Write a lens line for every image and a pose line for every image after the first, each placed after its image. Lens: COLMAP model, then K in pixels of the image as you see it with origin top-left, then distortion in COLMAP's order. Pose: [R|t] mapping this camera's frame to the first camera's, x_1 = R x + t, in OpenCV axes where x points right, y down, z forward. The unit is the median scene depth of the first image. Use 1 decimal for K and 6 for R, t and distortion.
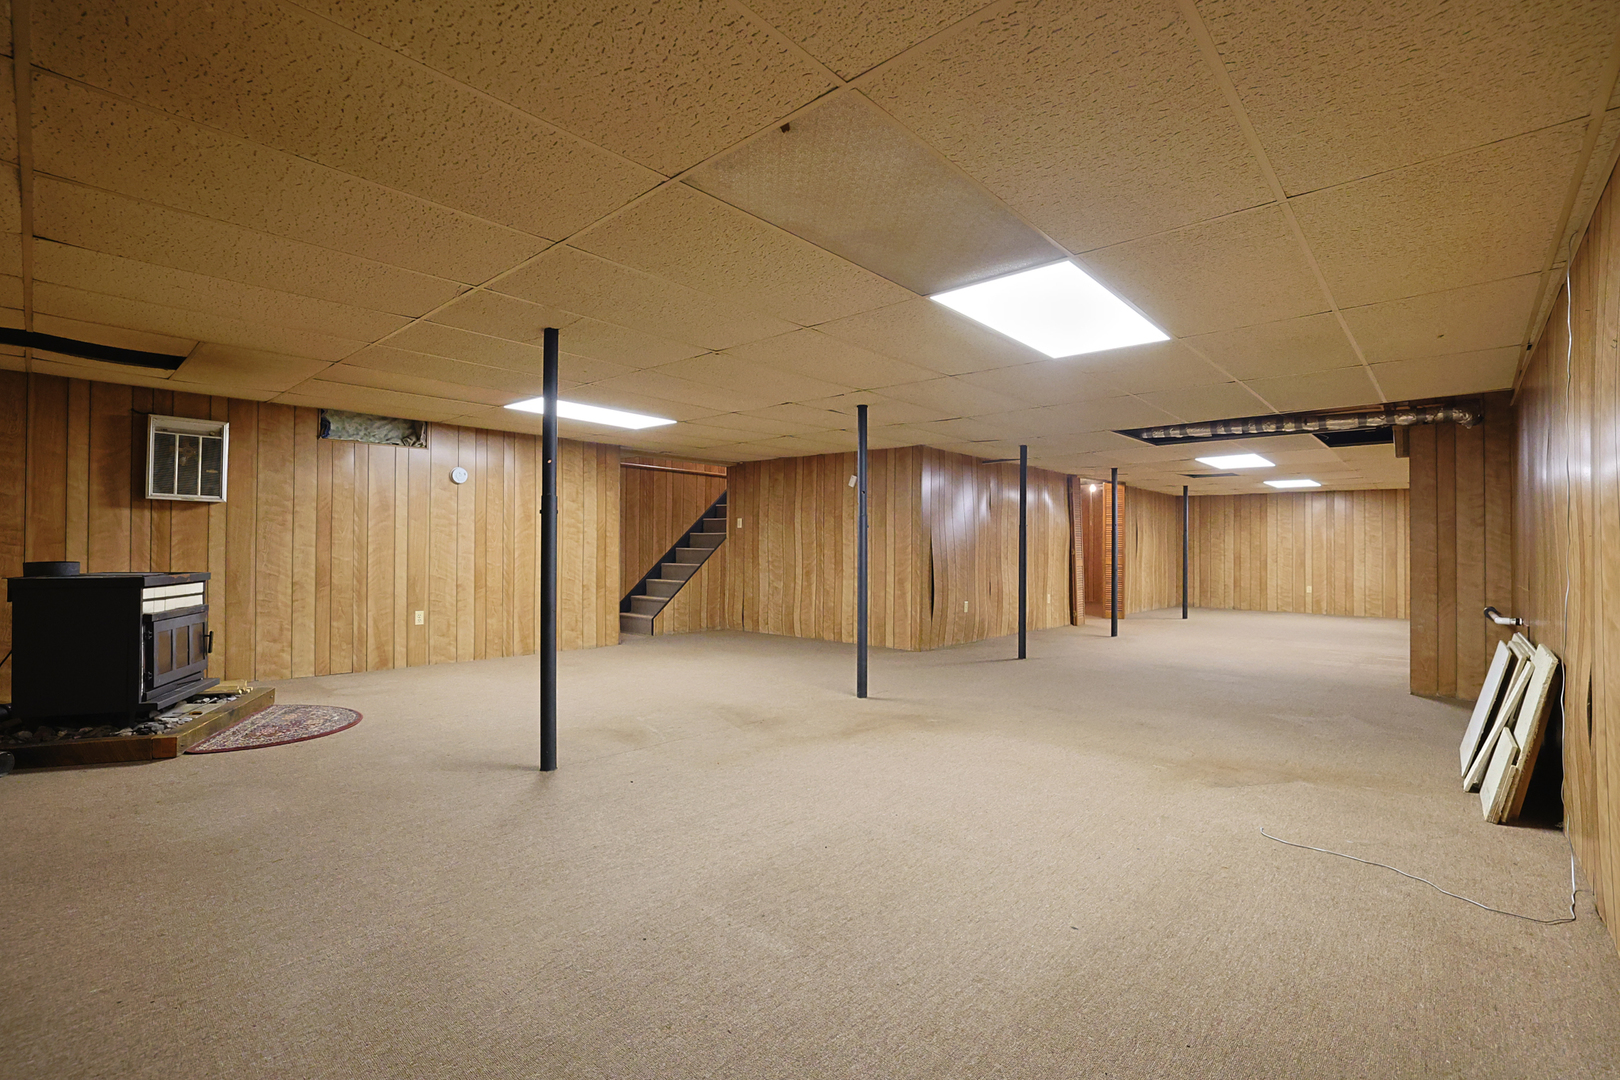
lens RADIAL K [[736.6, 0, 804.0], [0, 736.6, 532.4], [0, 0, 1]] dist [-0.021926, 0.018505]
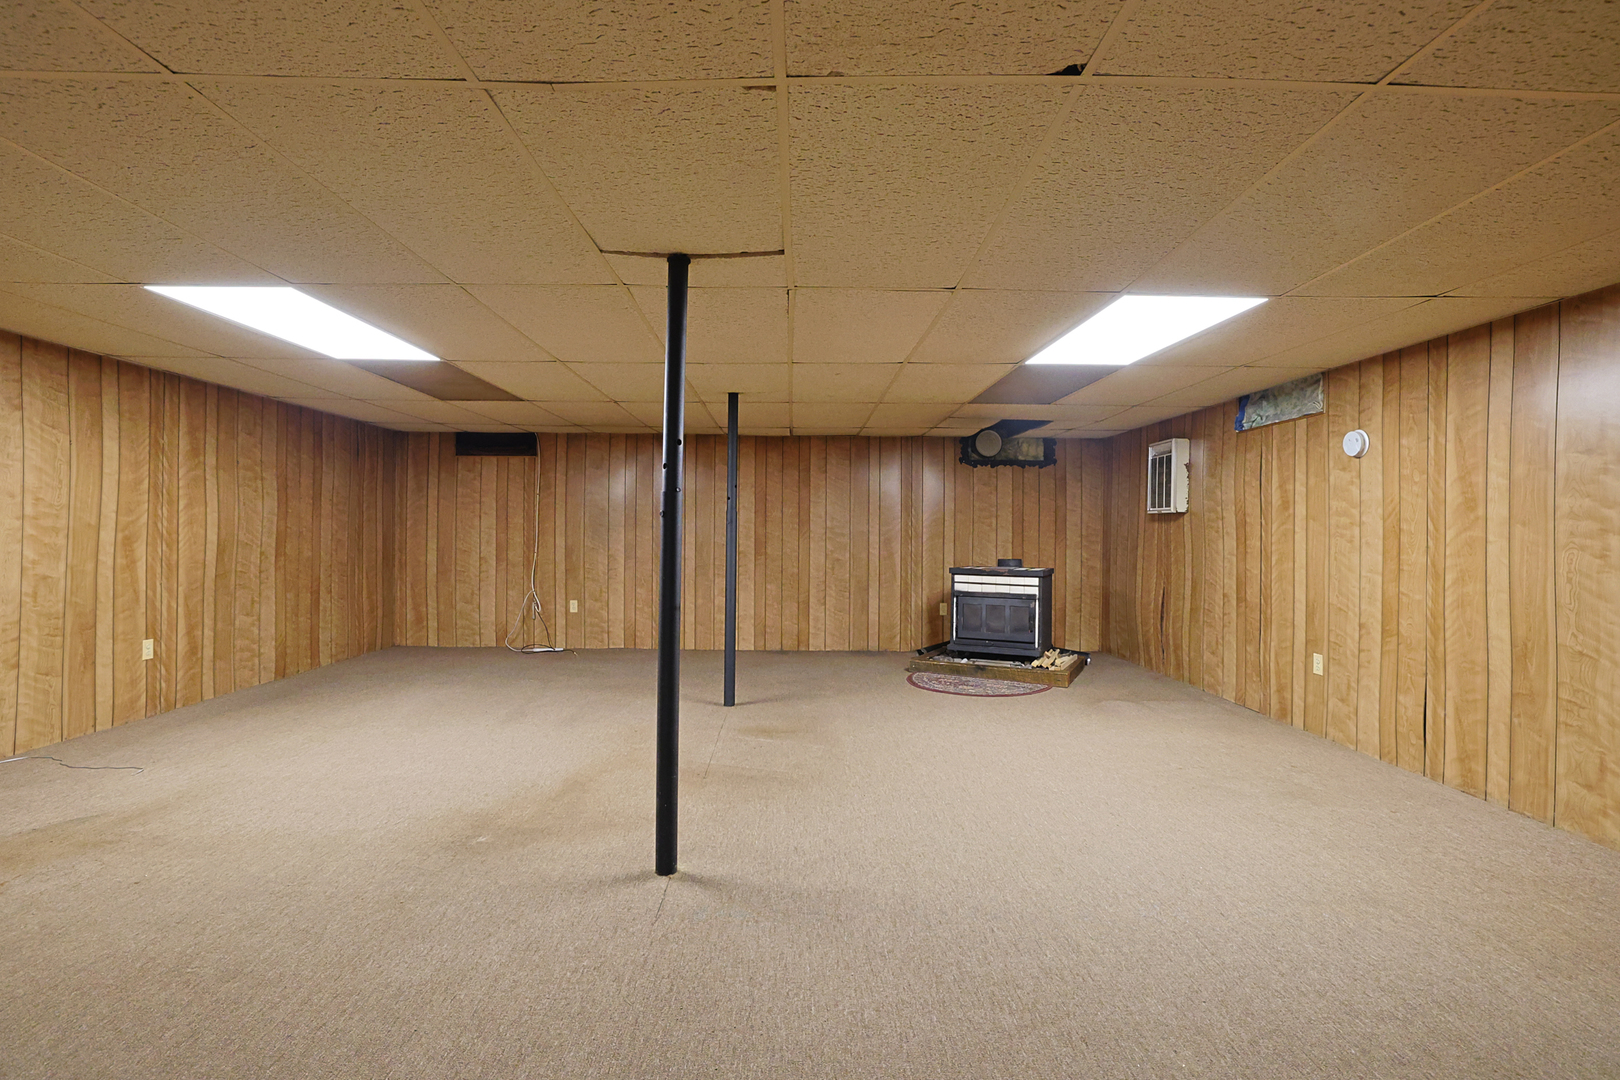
lens RADIAL K [[736.6, 0, 804.0], [0, 736.6, 532.4], [0, 0, 1]] dist [-0.021926, 0.018505]
pose [[-0.730011, -0.013721, -0.683298, 0.292393], [0.001654, 0.999760, -0.021842, 0.008930], [0.683433, -0.017075, -0.729813, 1.194993]]
